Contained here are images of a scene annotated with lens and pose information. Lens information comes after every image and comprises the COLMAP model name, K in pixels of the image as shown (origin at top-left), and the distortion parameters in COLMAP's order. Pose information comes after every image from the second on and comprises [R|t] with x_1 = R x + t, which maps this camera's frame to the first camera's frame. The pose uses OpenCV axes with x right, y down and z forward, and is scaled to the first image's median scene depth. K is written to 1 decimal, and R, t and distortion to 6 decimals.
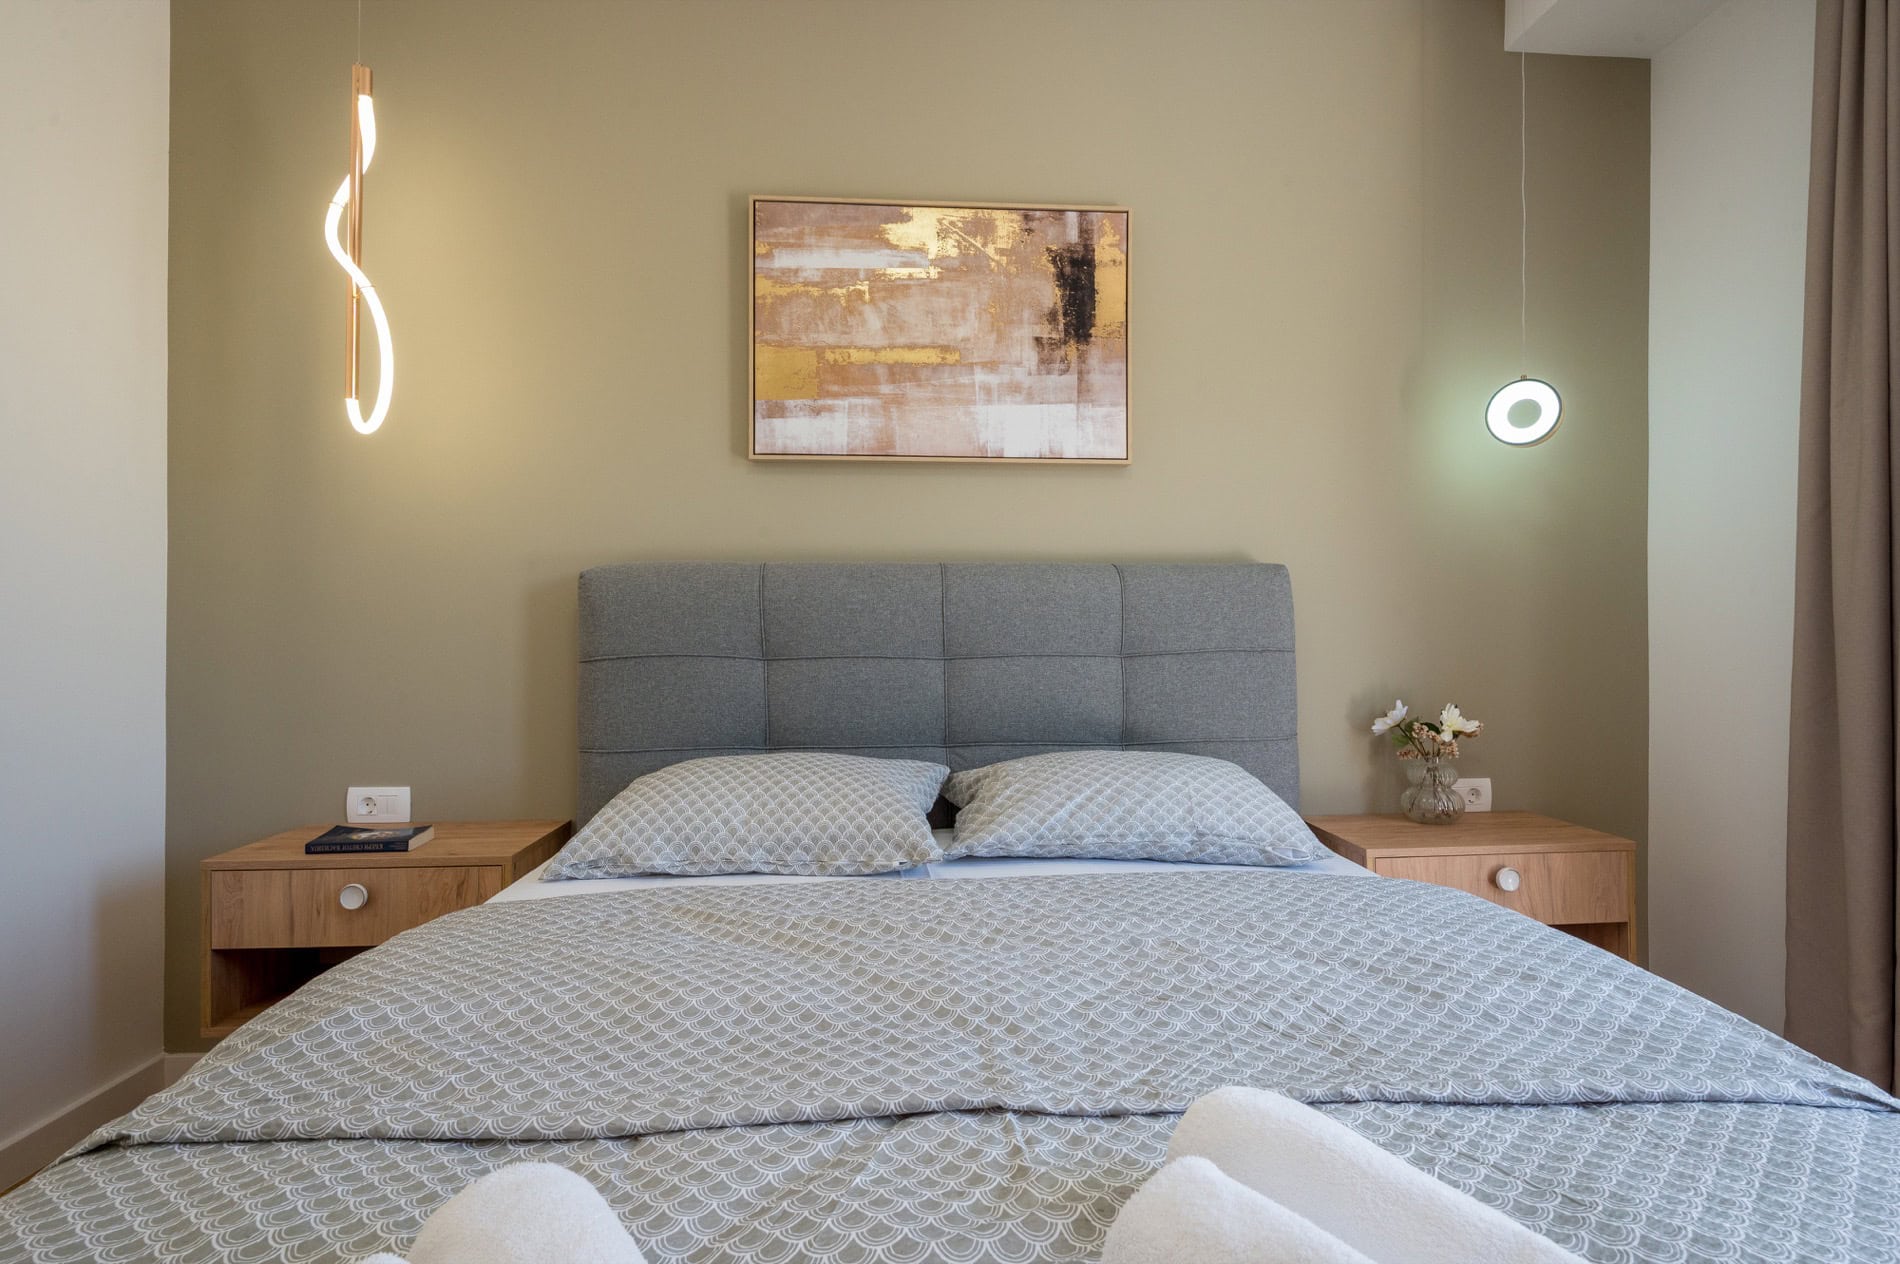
lens RADIAL K [[904.6, 0, 950.0], [0, 904.6, 632.0], [0, 0, 1]] dist [-0.004347, -0.000414]
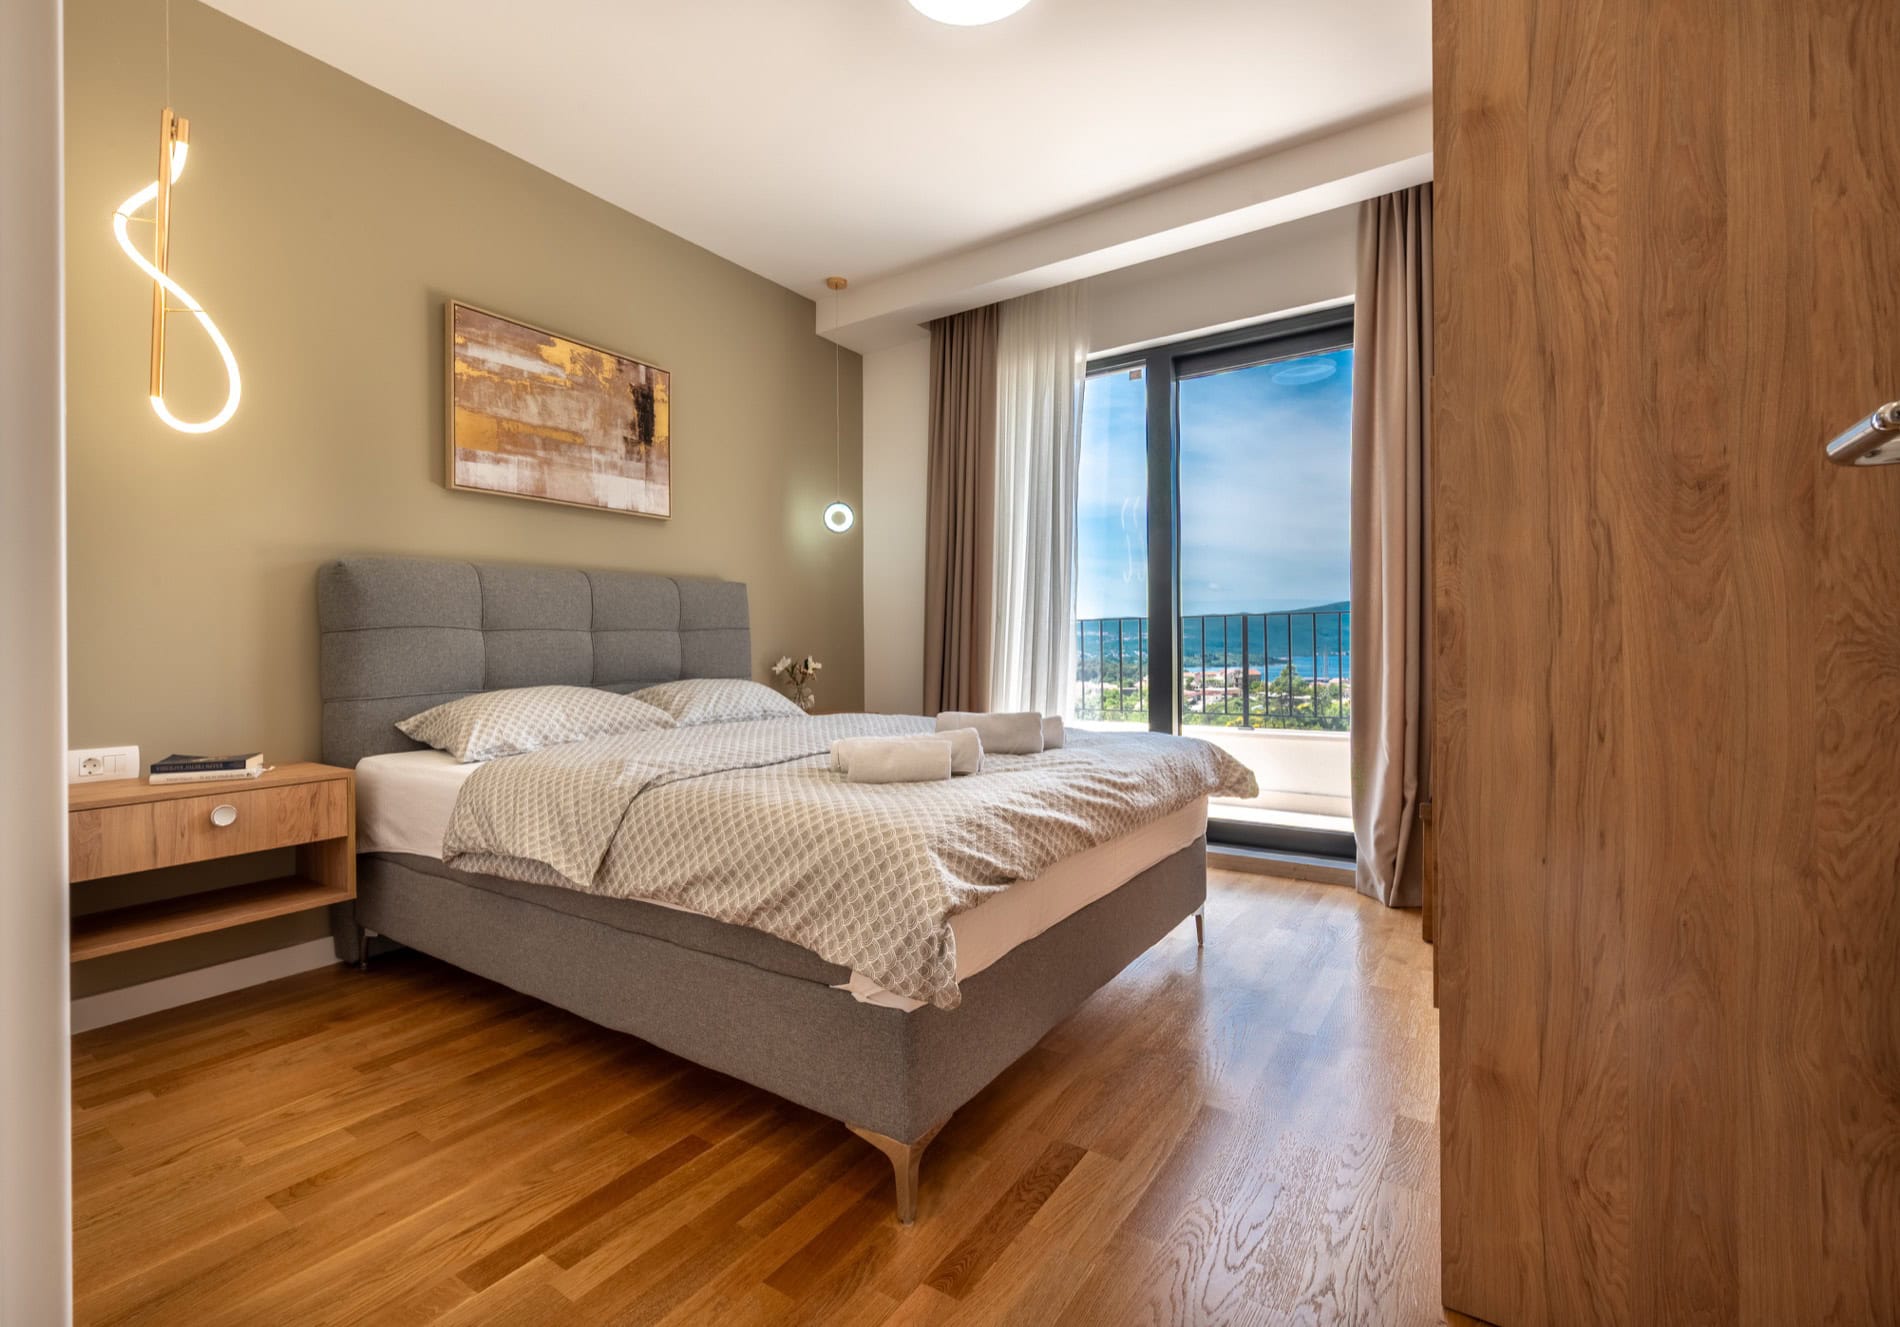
lens RADIAL K [[848.4, 0, 884.1], [0, 848.4, 649.9], [0, 0, 1]] dist [0.001147, -0.000048]
pose [[0.640643, -0.009375, 0.767782, -0.795437], [0.008672, 0.999950, 0.004974, 0.057868], [-0.767790, 0.003472, 0.640692, -0.349595]]
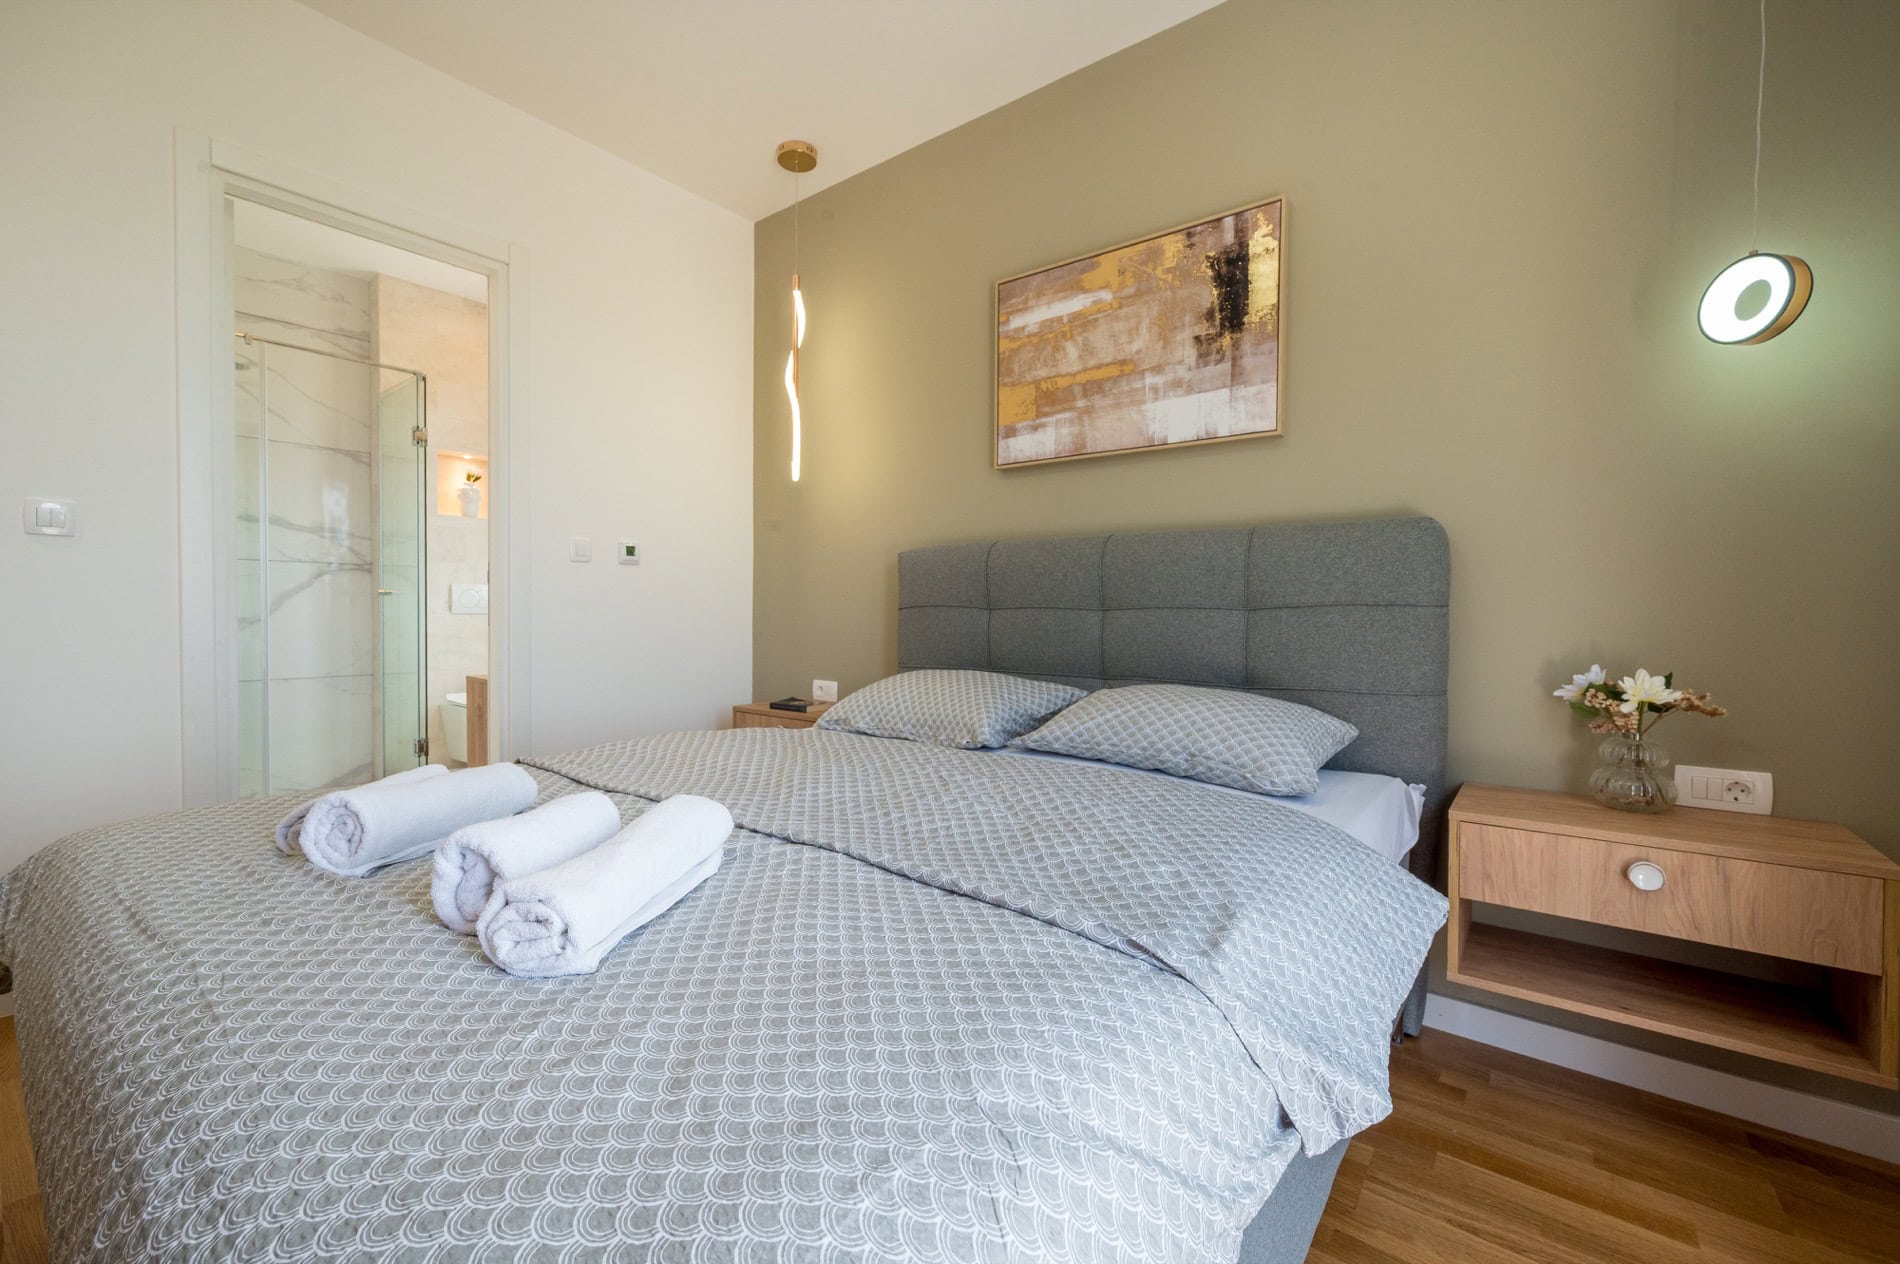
lens RADIAL K [[771.4, 0, 950.0], [0, 771.4, 632.0], [0, 0, 1]] dist [0.001879, -0.000033]
pose [[0.749517, 0.027430, -0.661416, 0.531846], [-0.011223, 0.999524, 0.028734, 0.030811], [0.661889, -0.014113, 0.749469, 0.037879]]
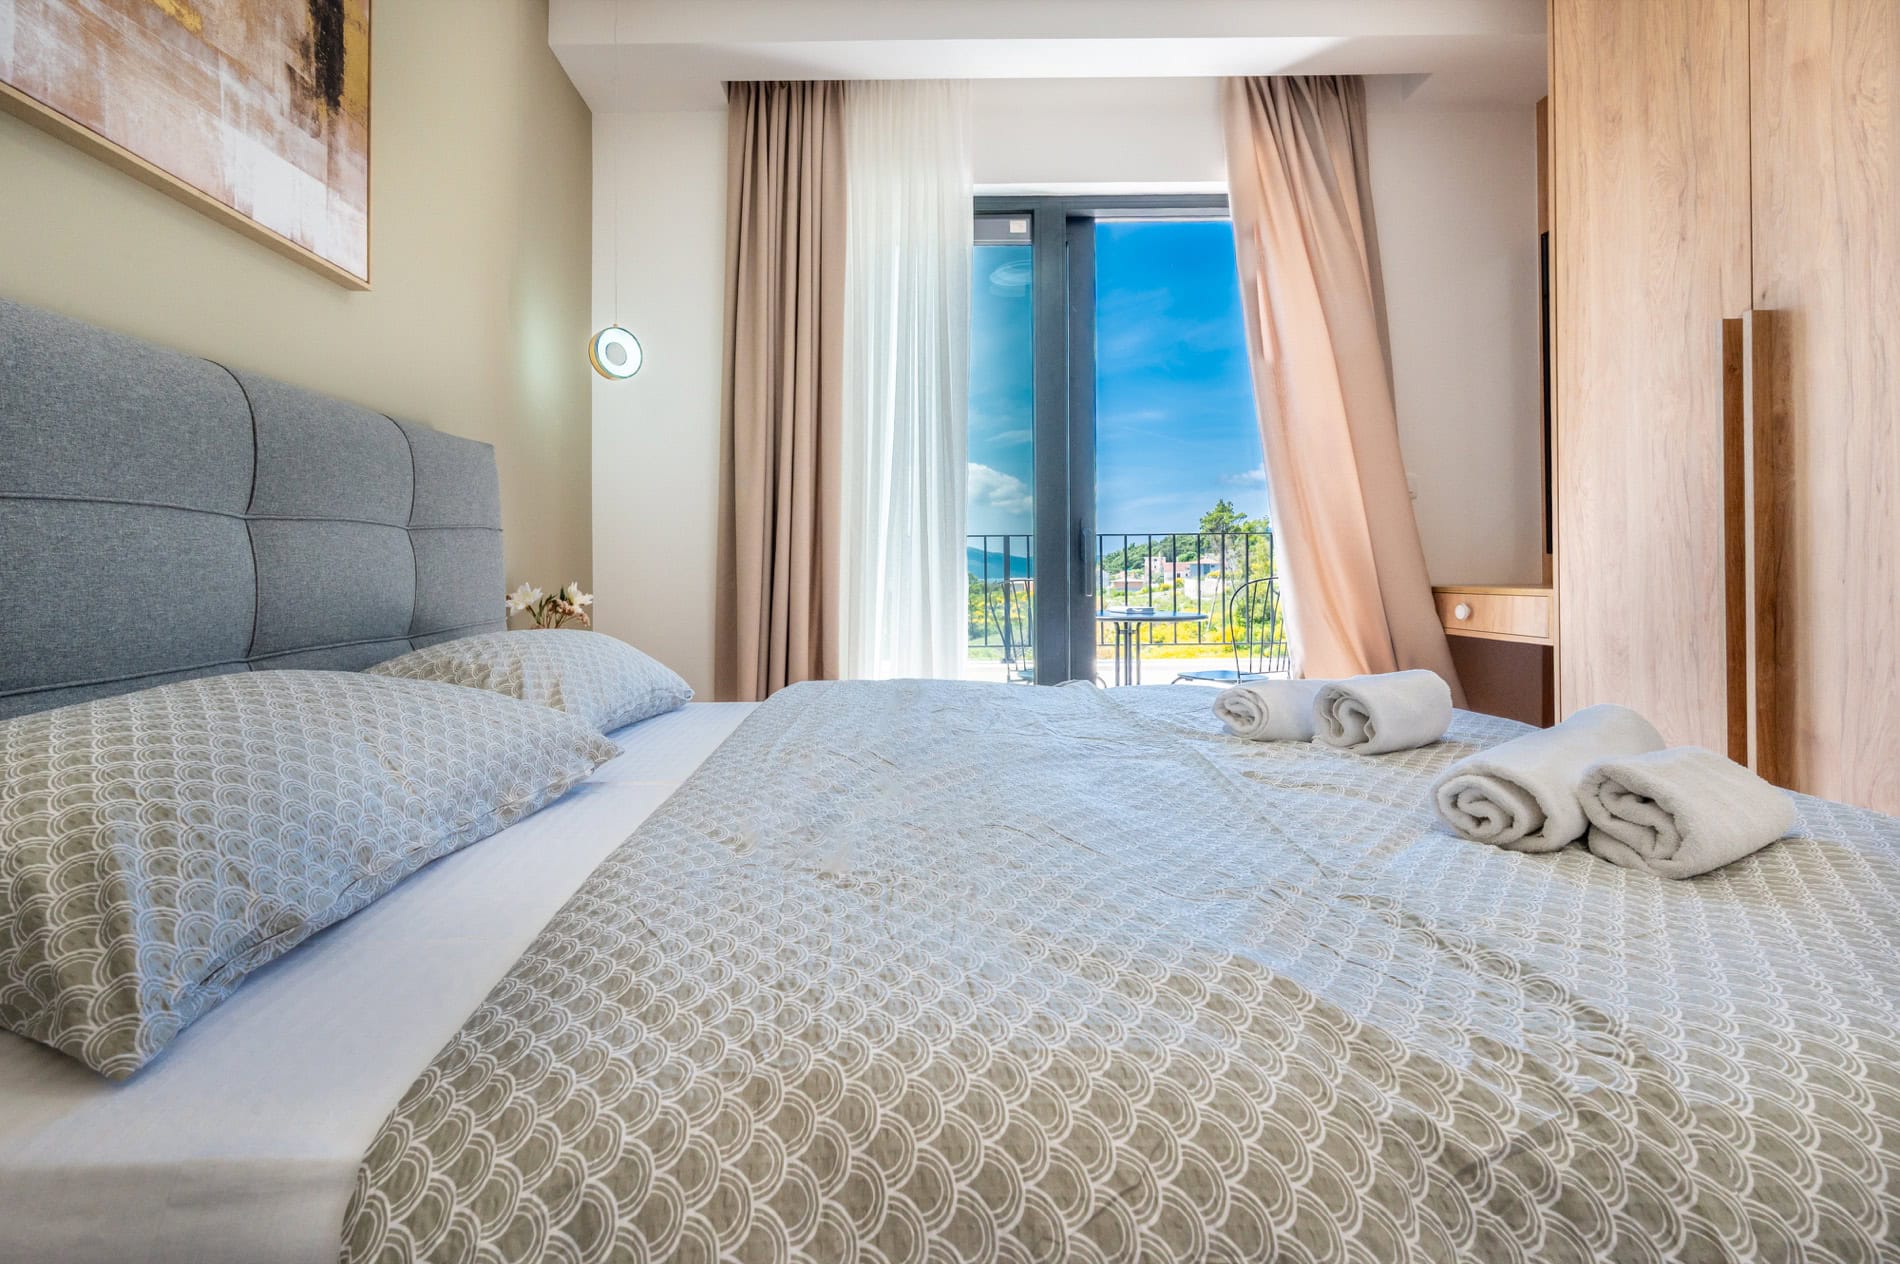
lens RADIAL K [[869.5, 0, 890.7], [0, 869.5, 567.9], [0, 0, 1]] dist [-0.001813, 0.000988]
pose [[0.061267, 0.000732, 0.998121, -0.546288], [0.005988, 0.999981, -0.001101, 0.063797], [-0.998103, 0.006044, 0.061261, 0.504460]]
